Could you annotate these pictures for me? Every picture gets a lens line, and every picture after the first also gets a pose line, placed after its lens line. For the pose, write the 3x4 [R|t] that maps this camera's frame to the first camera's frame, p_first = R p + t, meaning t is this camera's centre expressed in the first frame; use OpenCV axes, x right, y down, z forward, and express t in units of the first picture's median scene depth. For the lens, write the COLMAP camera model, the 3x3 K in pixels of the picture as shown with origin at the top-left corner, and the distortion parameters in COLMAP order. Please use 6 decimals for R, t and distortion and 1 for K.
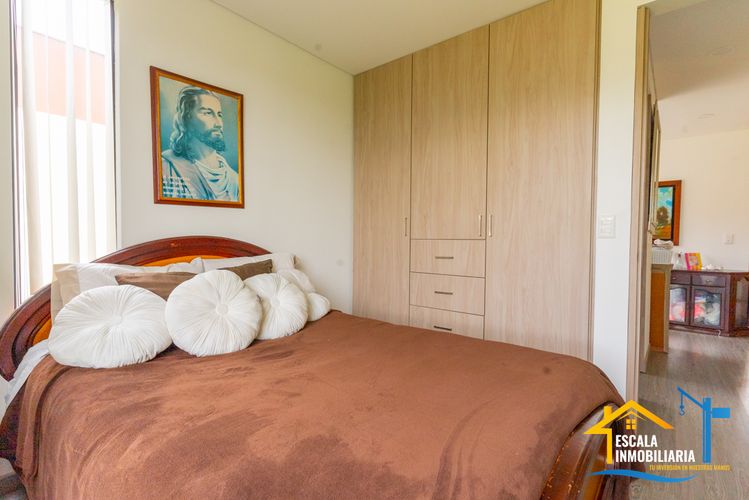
lens RADIAL K [[362.3, 0, 375.9], [0, 362.3, 248.7], [0, 0, 1]] dist [-0.004250, 0.000602]
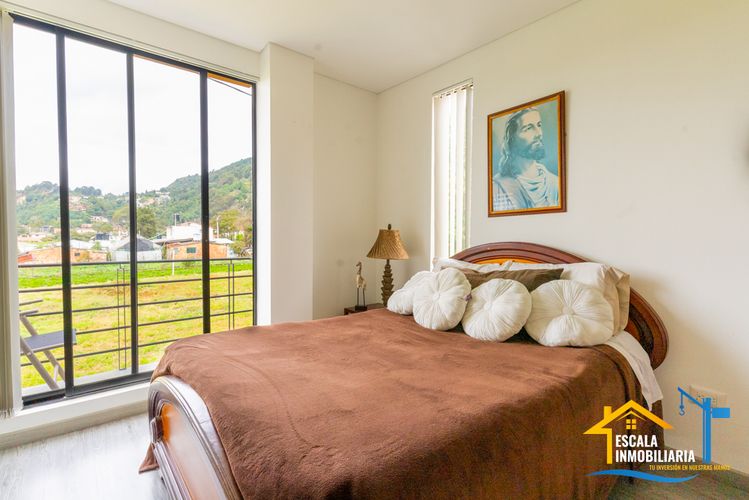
lens RADIAL K [[362.3, 0, 375.9], [0, 362.3, 245.5], [0, 0, 1]] dist [-0.004250, 0.000602]
pose [[-0.191319, 0.009239, -0.981485, 0.678790], [-0.035496, 0.999236, 0.016325, -0.025751], [0.980886, 0.037962, -0.190845, 0.754205]]
